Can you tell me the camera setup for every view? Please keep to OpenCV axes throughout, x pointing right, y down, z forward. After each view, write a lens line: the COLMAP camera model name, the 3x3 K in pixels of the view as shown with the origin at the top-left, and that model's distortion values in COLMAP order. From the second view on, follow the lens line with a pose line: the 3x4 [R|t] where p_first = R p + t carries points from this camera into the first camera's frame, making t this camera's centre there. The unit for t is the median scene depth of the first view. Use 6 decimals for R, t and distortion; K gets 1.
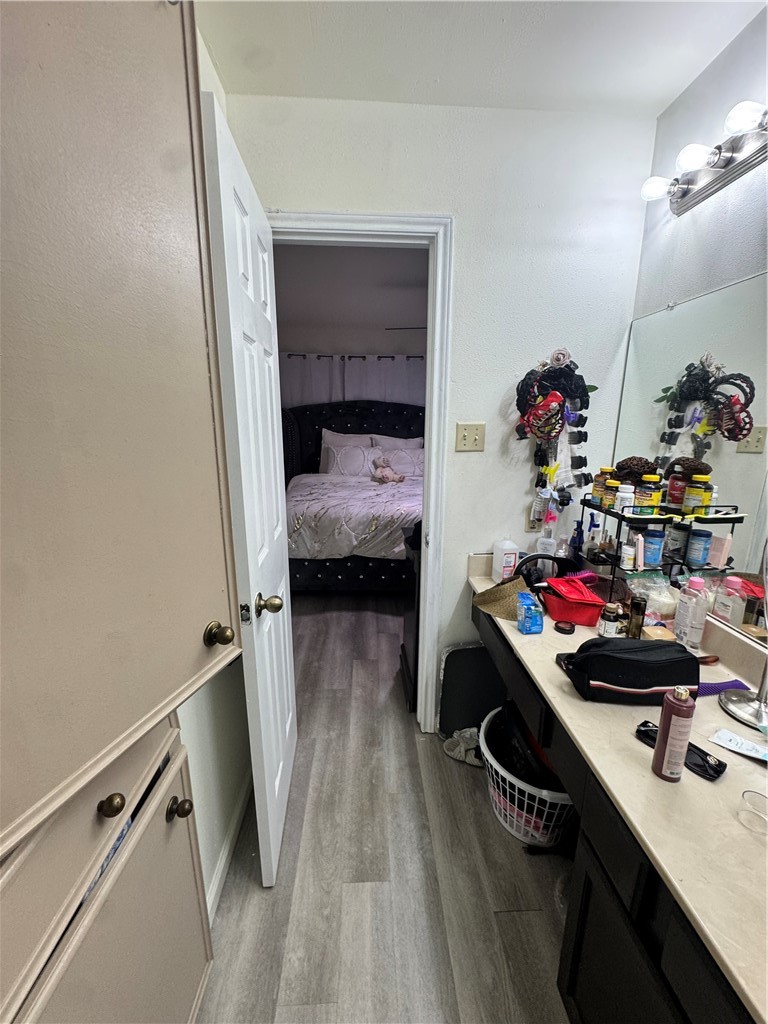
lens RADIAL K [[407.7, 0, 383.2], [0, 407.7, 507.3], [0, 0, 1]] dist [-0.002965, 0.000062]
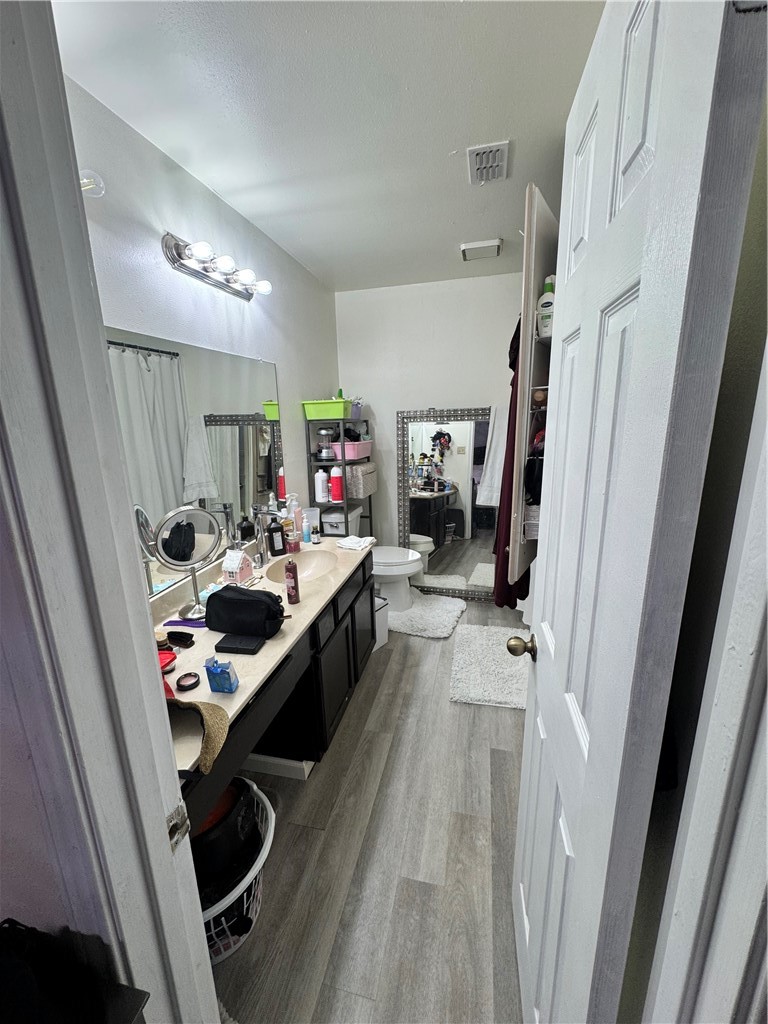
lens RADIAL K [[407.7, 0, 384.5], [0, 407.7, 511.6], [0, 0, 1]] dist [-0.002965, 0.000062]
pose [[-0.960100, -0.050916, 0.274982, -0.186279], [0.075815, 0.899075, 0.431181, -0.384998], [-0.269184, 0.434825, -0.859341, 1.491630]]
